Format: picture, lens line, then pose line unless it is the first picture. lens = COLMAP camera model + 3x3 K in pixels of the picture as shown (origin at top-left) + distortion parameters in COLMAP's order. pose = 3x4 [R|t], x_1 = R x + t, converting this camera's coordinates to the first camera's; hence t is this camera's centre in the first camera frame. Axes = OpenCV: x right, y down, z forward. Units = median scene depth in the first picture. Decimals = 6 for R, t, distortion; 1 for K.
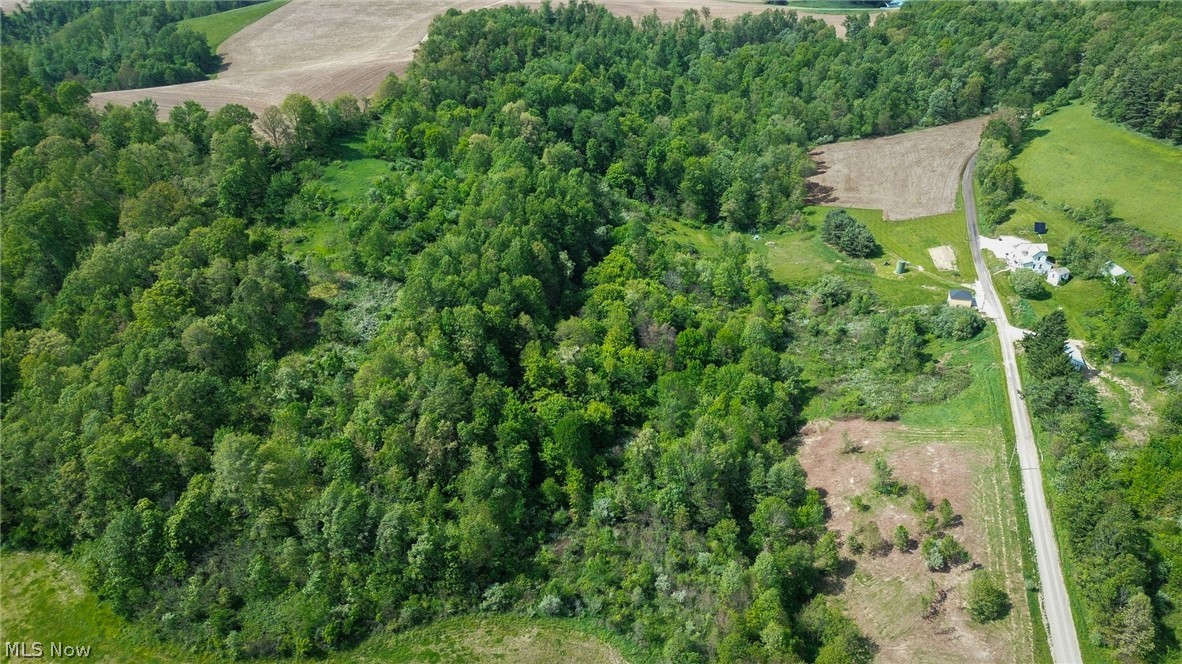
lens RADIAL K [[828.5, 0, 591.0], [0, 828.5, 332.0], [0, 0, 1]] dist [0.053938, -0.081961]
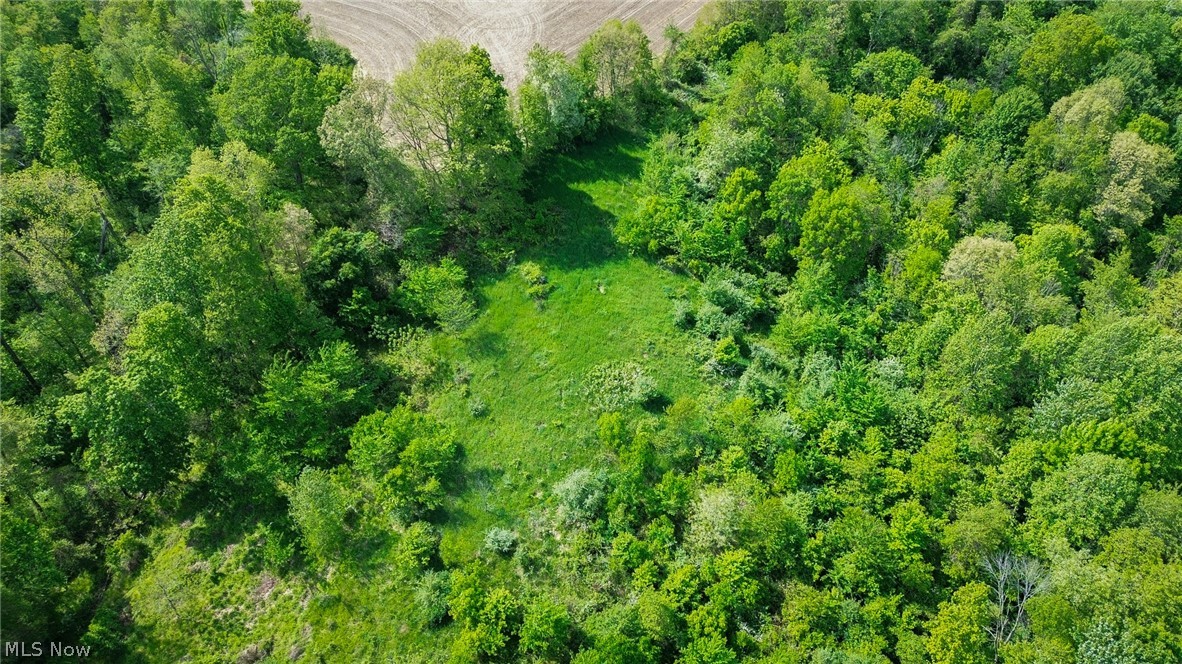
lens RADIAL K [[824.1, 0, 591.0], [0, 824.1, 332.0], [0, 0, 1]] dist [0.068307, -0.071875]
pose [[0.913609, 0.248478, -0.321834, -0.165701], [-0.175220, 0.954874, 0.239821, -0.259669], [0.366902, -0.162711, 0.915919, 0.686431]]
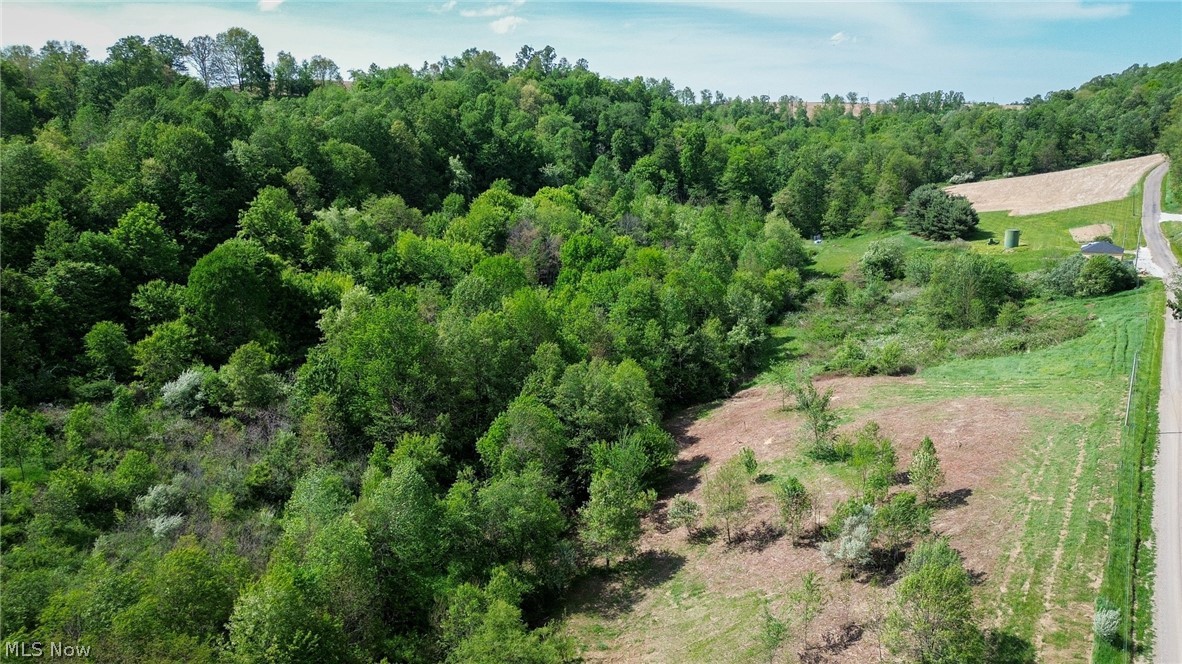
lens RADIAL K [[824.1, 0, 591.0], [0, 824.1, 332.0], [0, 0, 1]] dist [0.068307, -0.071875]
pose [[0.965480, 0.055297, -0.254539, 0.232954], [-0.112124, 0.970265, -0.214507, 0.162480], [0.235109, 0.235642, 0.942972, 0.353126]]
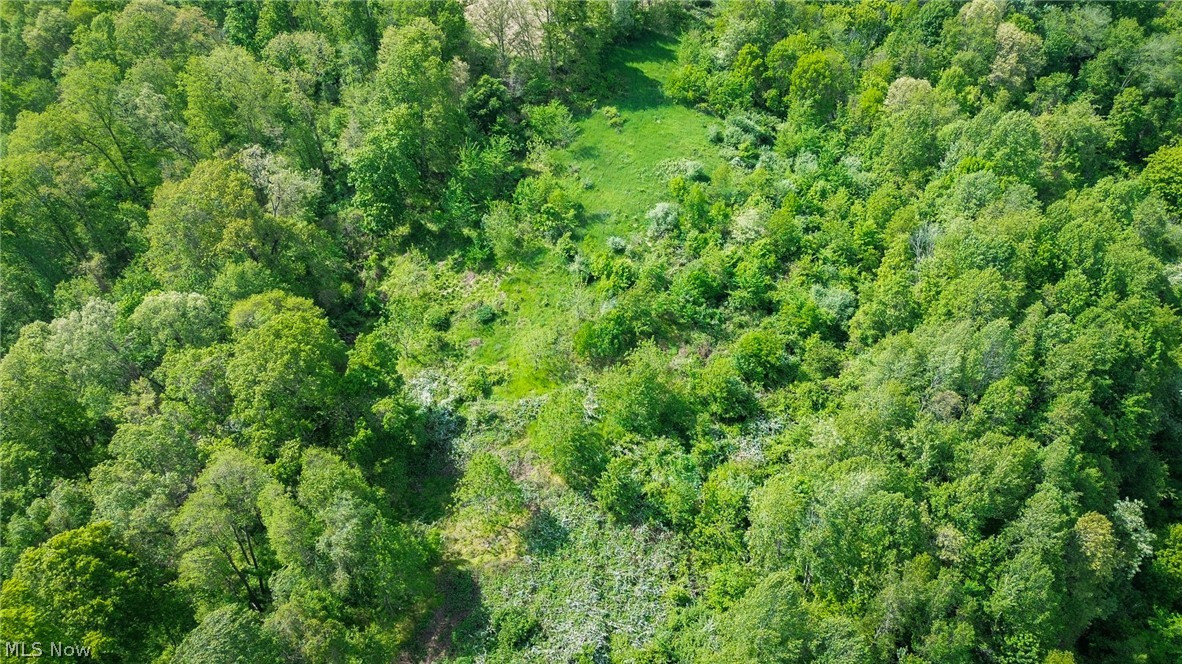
lens RADIAL K [[828.5, 0, 591.0], [0, 828.5, 332.0], [0, 0, 1]] dist [0.053938, -0.081961]
pose [[0.929868, 0.220904, -0.294189, -0.137732], [-0.159983, 0.962892, 0.217356, -0.179687], [0.331287, -0.155047, 0.930704, 0.506459]]
